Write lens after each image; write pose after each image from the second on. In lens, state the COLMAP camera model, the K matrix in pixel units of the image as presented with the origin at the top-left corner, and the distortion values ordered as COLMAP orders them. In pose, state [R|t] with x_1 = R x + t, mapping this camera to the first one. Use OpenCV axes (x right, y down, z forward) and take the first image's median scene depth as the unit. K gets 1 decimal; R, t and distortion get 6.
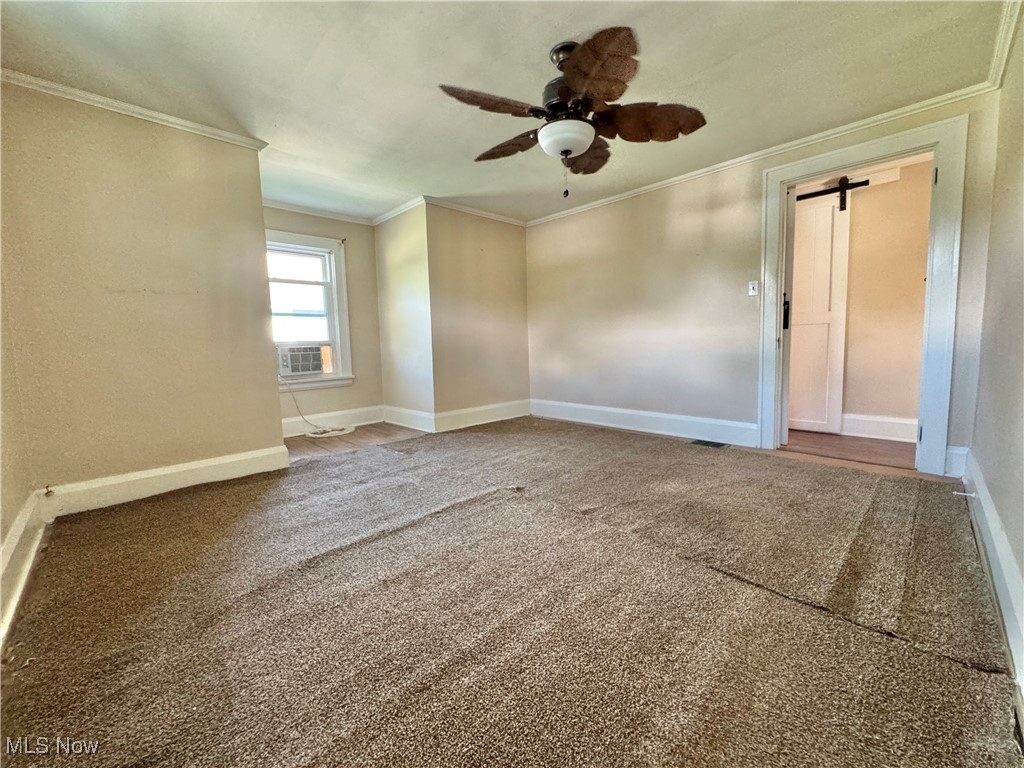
lens RADIAL K [[410.2, 0, 513.2], [0, 410.2, 382.7], [0, 0, 1]] dist [-0.001376, 0.000115]
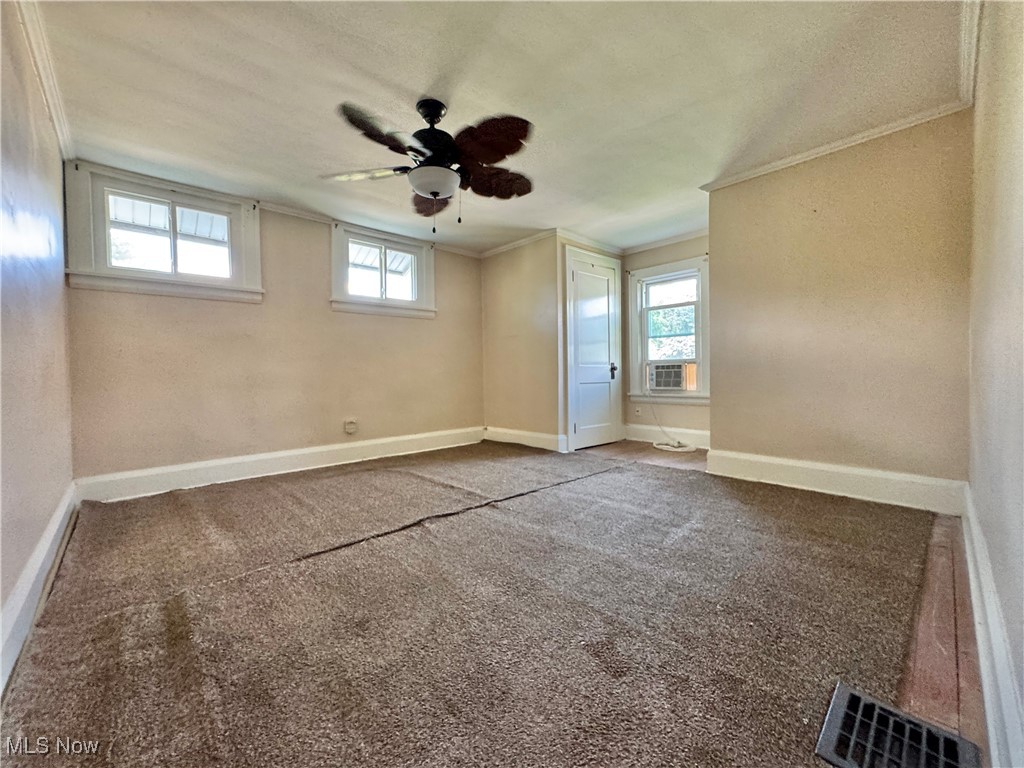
lens RADIAL K [[410.2, 0, 513.2], [0, 410.2, 382.7], [0, 0, 1]] dist [-0.001376, 0.000115]
pose [[-0.019994, 0.053353, -0.998376, 0.606232], [-0.080954, 0.995210, 0.054805, -0.066203], [0.996517, 0.081918, -0.015579, 0.613339]]
